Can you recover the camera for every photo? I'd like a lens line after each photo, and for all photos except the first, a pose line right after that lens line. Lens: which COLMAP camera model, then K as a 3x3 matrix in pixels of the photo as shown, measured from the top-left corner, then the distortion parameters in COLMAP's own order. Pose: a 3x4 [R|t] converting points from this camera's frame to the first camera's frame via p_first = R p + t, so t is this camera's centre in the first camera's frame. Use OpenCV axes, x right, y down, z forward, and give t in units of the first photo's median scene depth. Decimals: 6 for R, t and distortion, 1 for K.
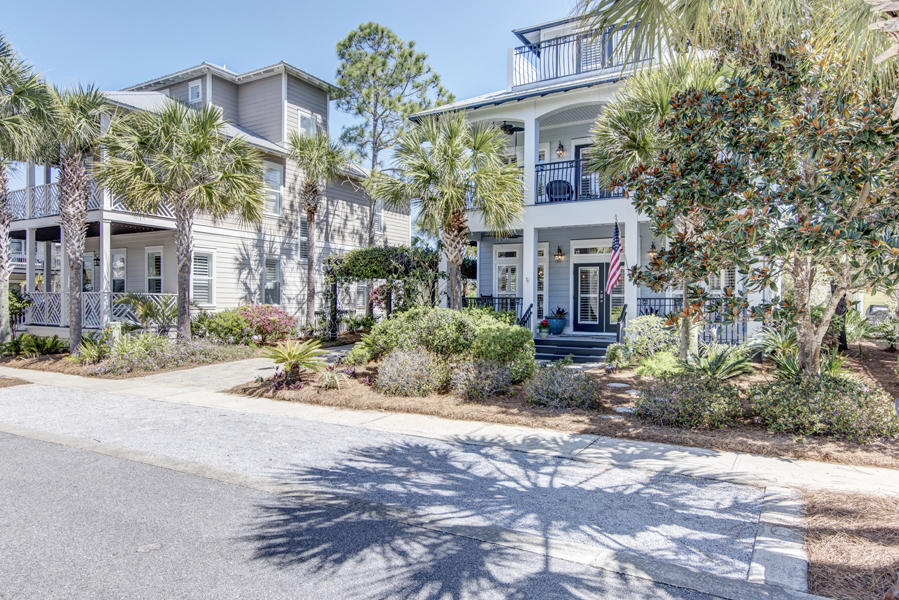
lens RADIAL K [[587.3, 0, 446.0], [0, 587.3, 308.6], [0, 0, 1]] dist [0.001702, 0.000956]
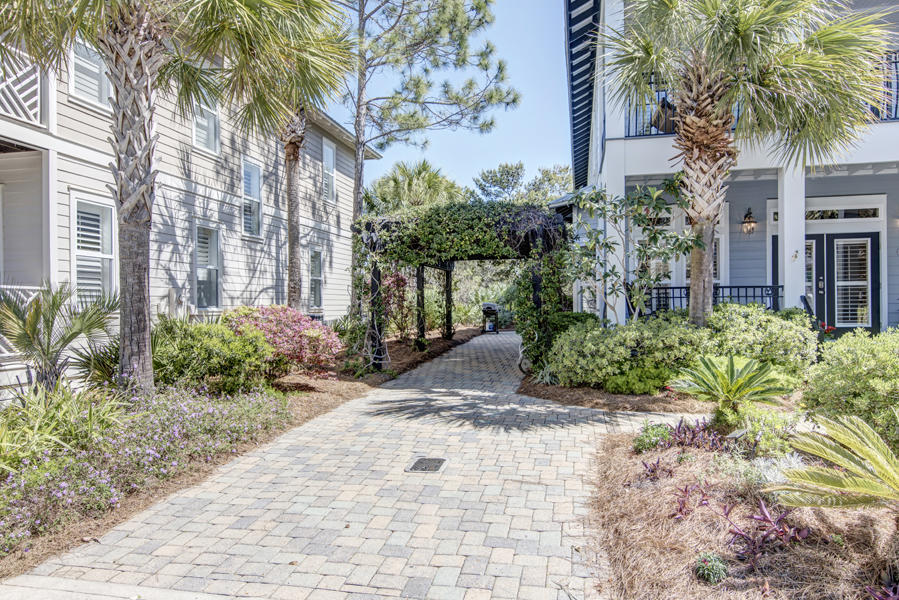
lens RADIAL K [[587.3, 0, 445.0], [0, 587.3, 305.6], [0, 0, 1]] dist [0.001702, 0.000956]
pose [[0.949912, -0.015598, 0.312127, -0.597746], [0.018914, 0.999792, -0.007599, -0.000971], [-0.311944, 0.013122, 0.950010, 0.898525]]
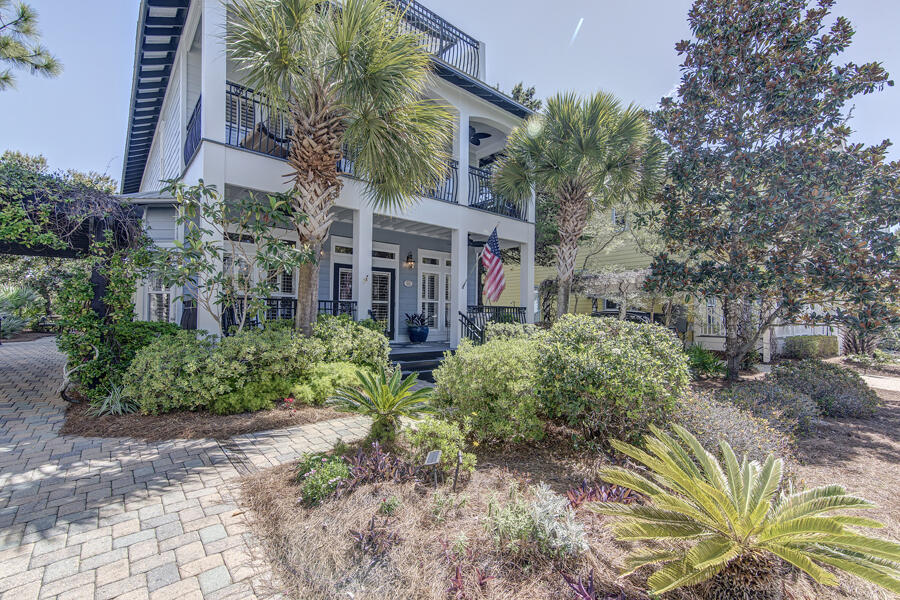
lens RADIAL K [[403.0, 0, 455.3], [0, 403.0, 304.2], [0, 0, 1]] dist [0.031805, -0.000336]
pose [[0.316666, 0.019782, 0.948331, -0.512105], [0.001384, 0.999772, -0.021317, -0.006247], [-0.948536, 0.008063, 0.316566, 1.170181]]
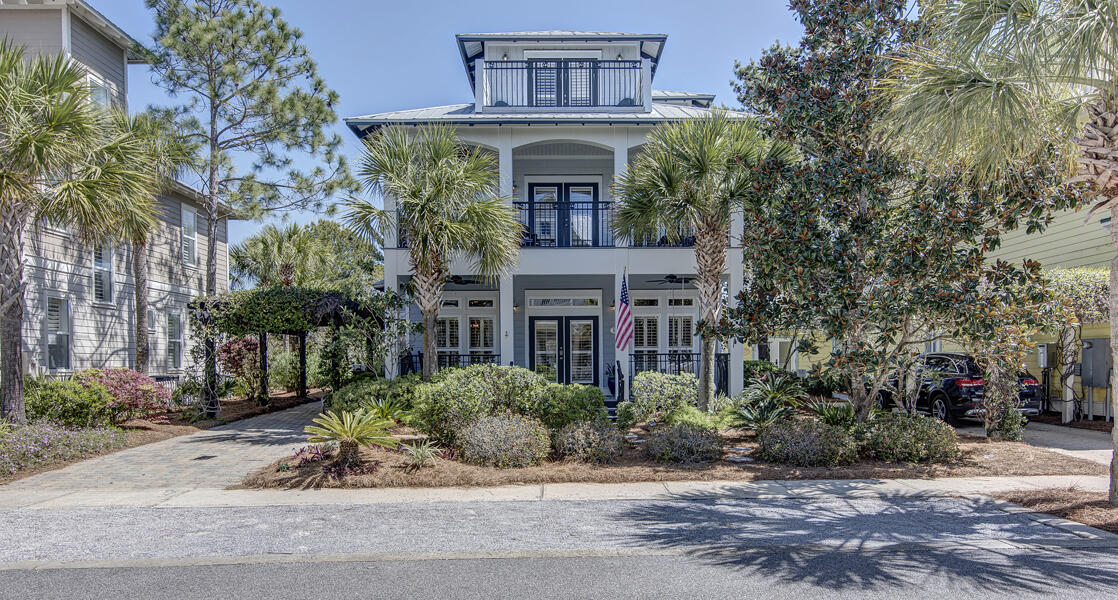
lens RADIAL K [[732.4, 0, 569.5], [0, 732.4, 380.8], [0, 0, 1]] dist [0.009986, -0.009500]
pose [[0.850733, -0.024308, 0.525036, -0.566728], [0.018106, 0.999692, 0.016945, 0.005869], [-0.525286, -0.004910, 0.850911, 0.049926]]
